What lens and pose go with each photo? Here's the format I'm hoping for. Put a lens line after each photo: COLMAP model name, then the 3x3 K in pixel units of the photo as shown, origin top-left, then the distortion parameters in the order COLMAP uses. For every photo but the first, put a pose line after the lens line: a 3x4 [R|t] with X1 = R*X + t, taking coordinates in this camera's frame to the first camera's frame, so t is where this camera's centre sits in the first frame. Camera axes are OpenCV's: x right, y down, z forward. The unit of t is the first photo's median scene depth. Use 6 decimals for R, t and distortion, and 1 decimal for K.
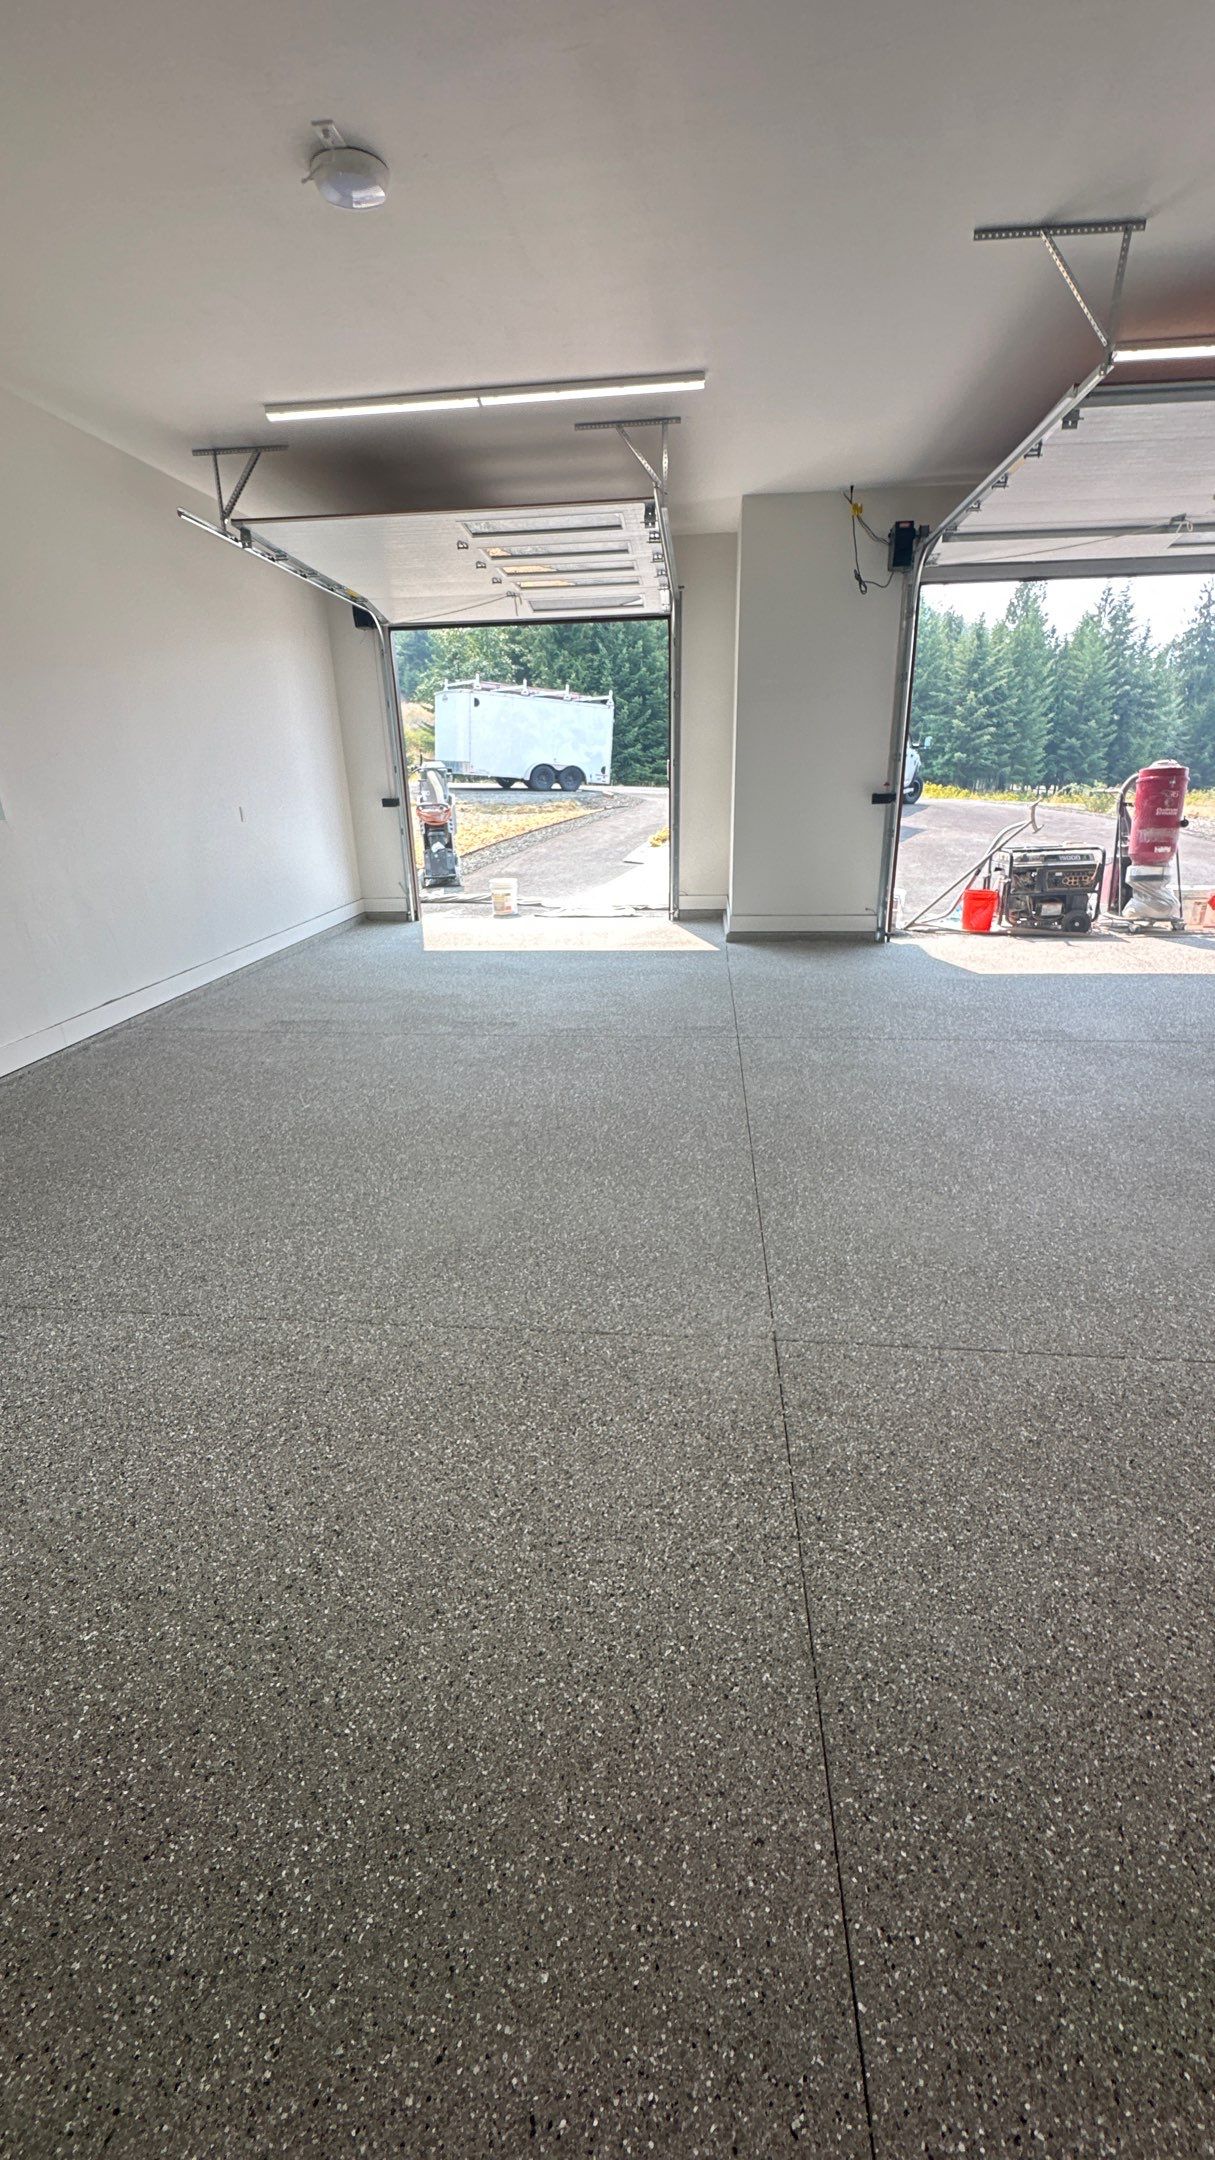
lens RADIAL K [[861.6, 0, 608.8], [0, 861.6, 1080.6], [0, 0, 1]] dist [-0.006263, 0.000116]
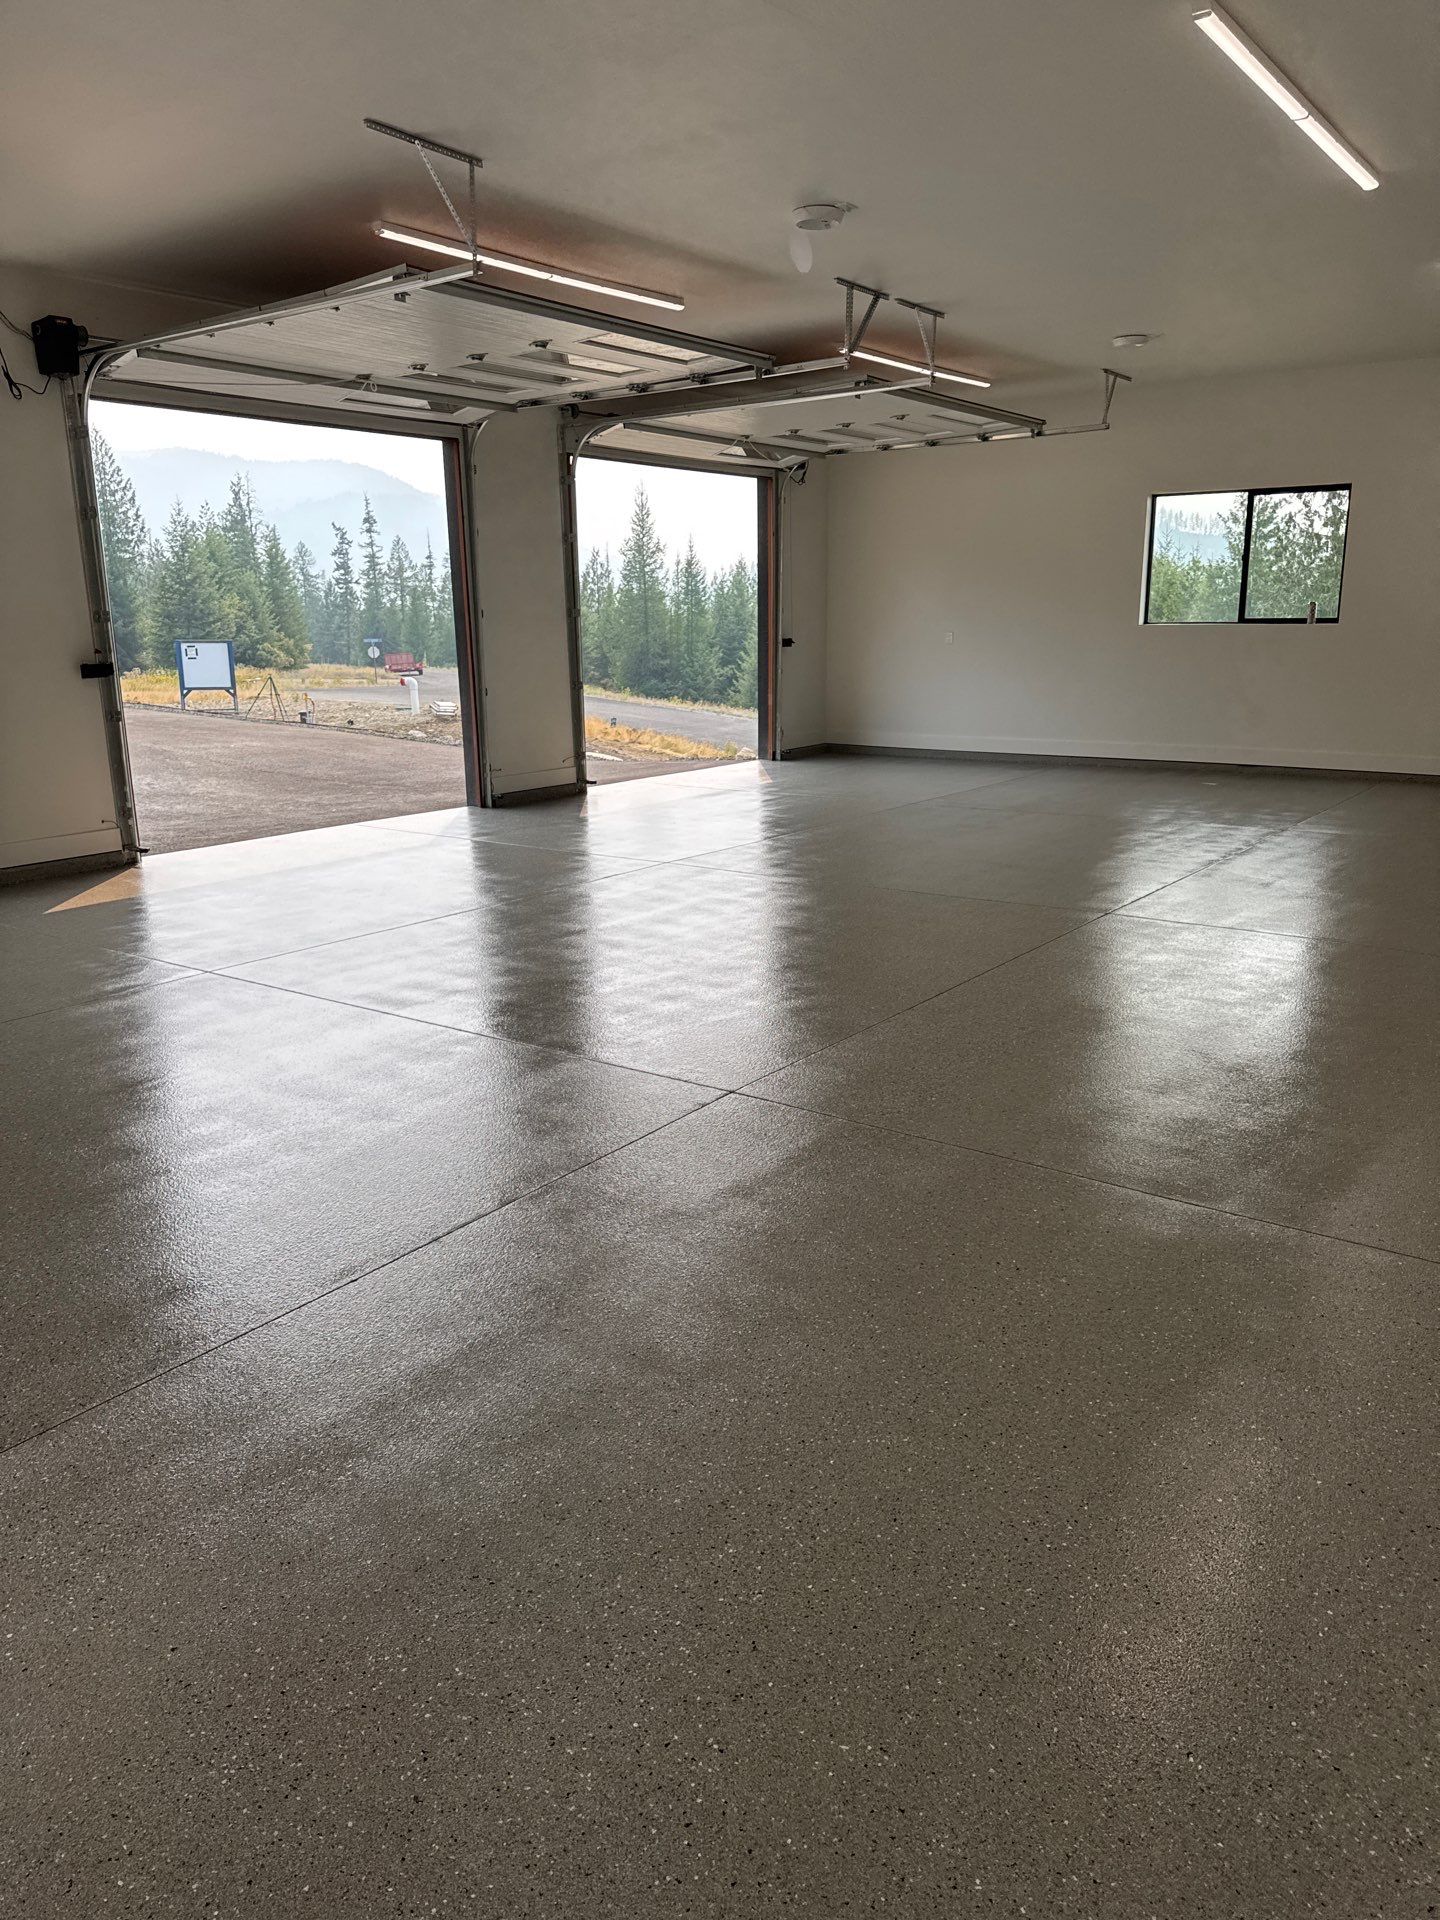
lens RADIAL K [[1351.7, 0, 737.5], [0, 1351.7, 963.0], [0, 0, 1]] dist [0.045953, -0.069796]
pose [[0.501478, -0.202811, 0.841063, -0.392779], [0.300963, 0.952314, 0.050190, 0.013532], [-0.811135, 0.227960, 0.538604, -0.008146]]
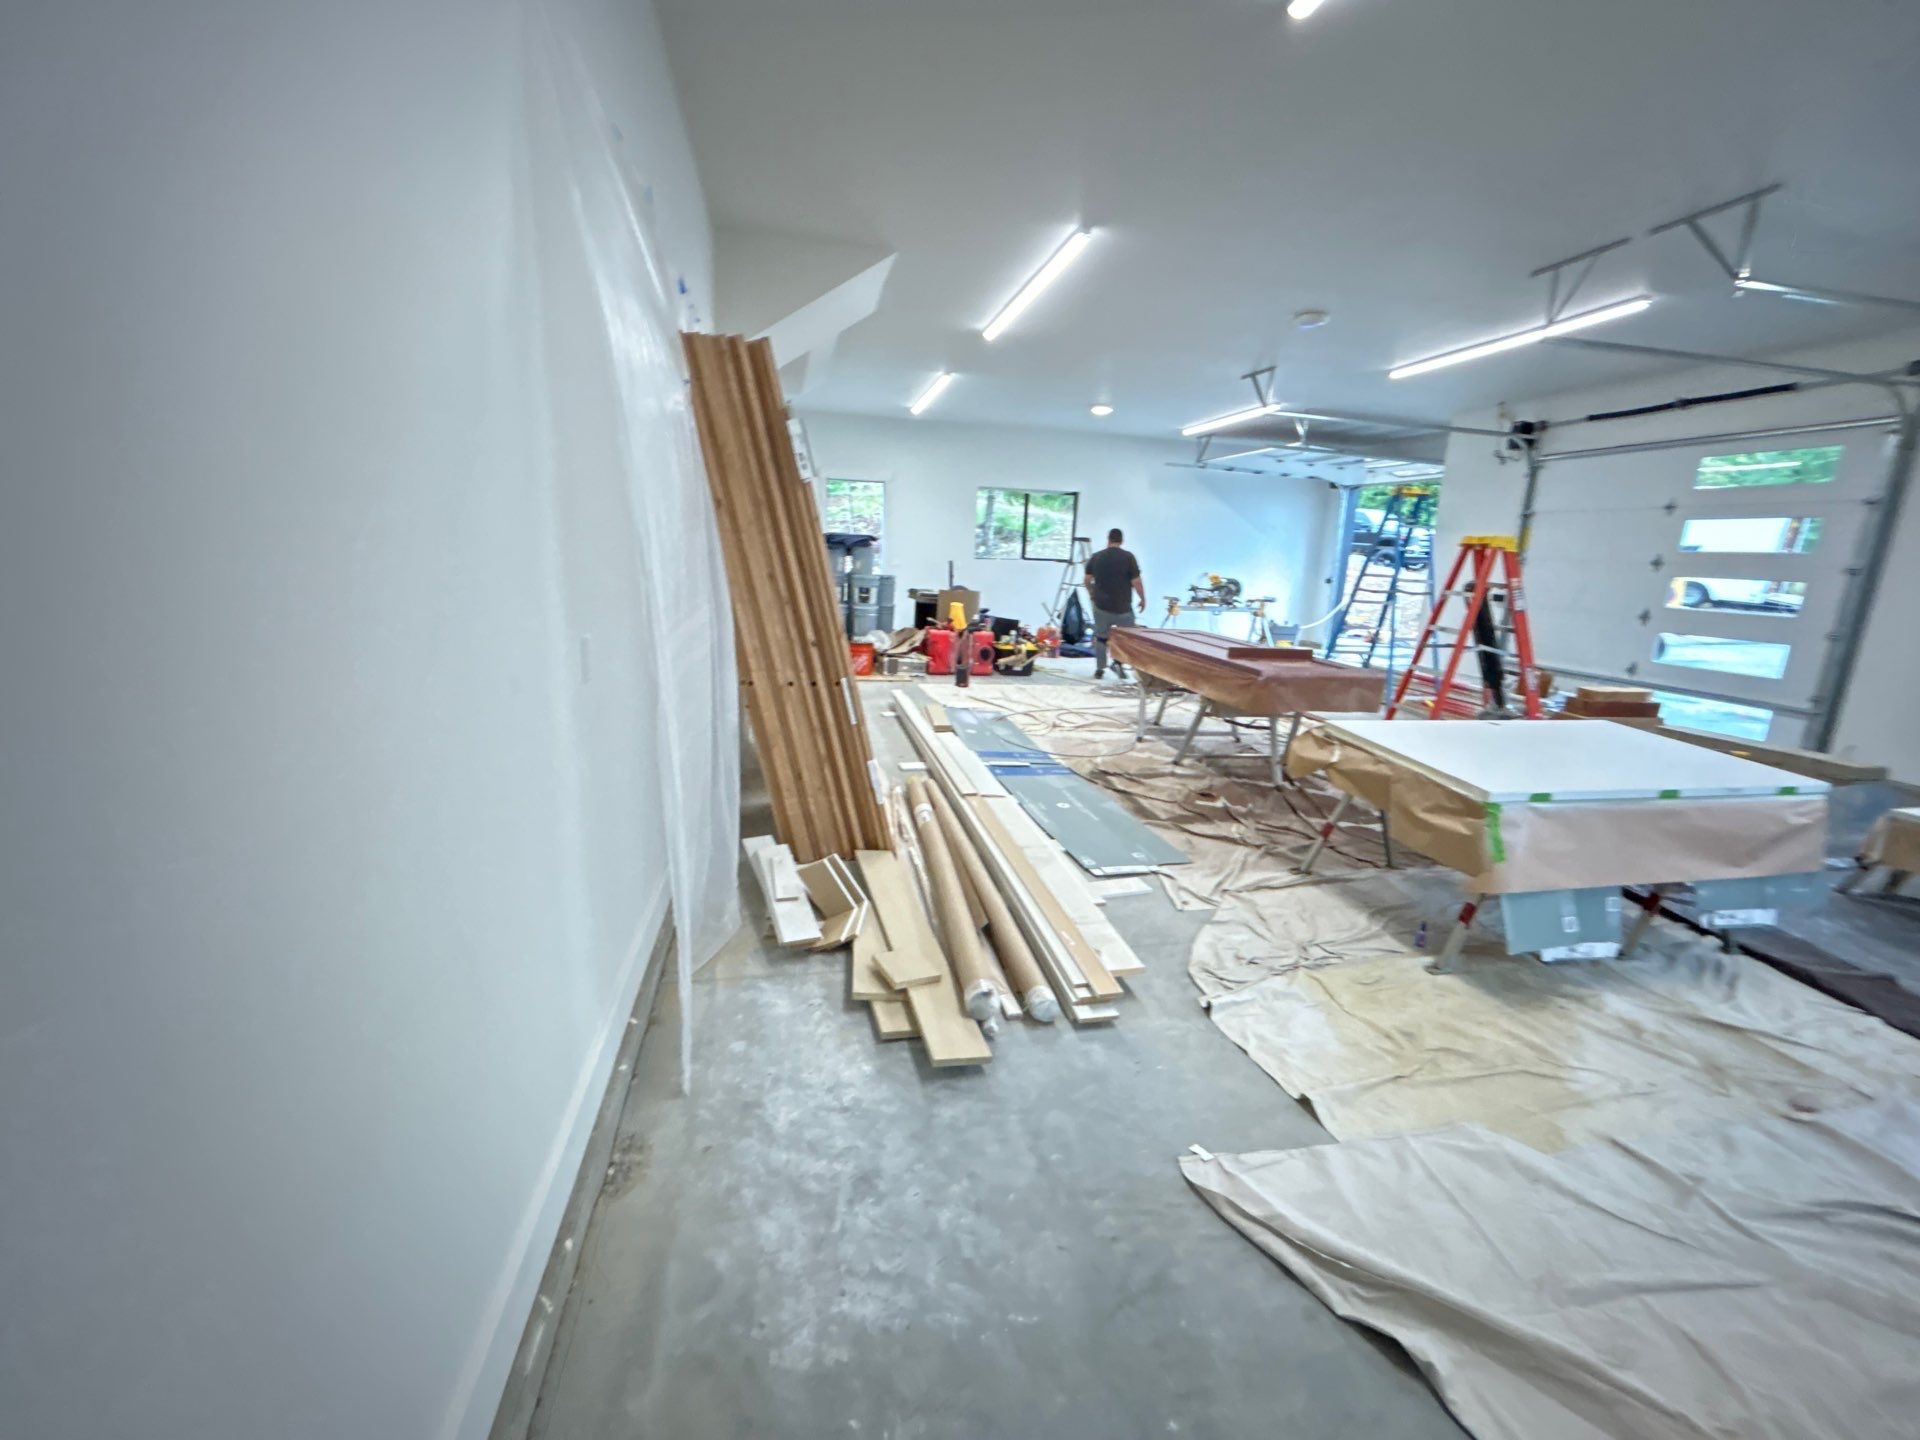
lens RADIAL K [[777.6, 0, 955.6], [0, 777.6, 722.3], [0, 0, 1]] dist [-0.000283, -0.000586]
pose [[0.301979, 0.247049, -0.920747, 1.165770], [-0.380666, 0.916745, 0.121127, 0.040046], [0.874015, 0.313919, 0.370881, -0.174657]]
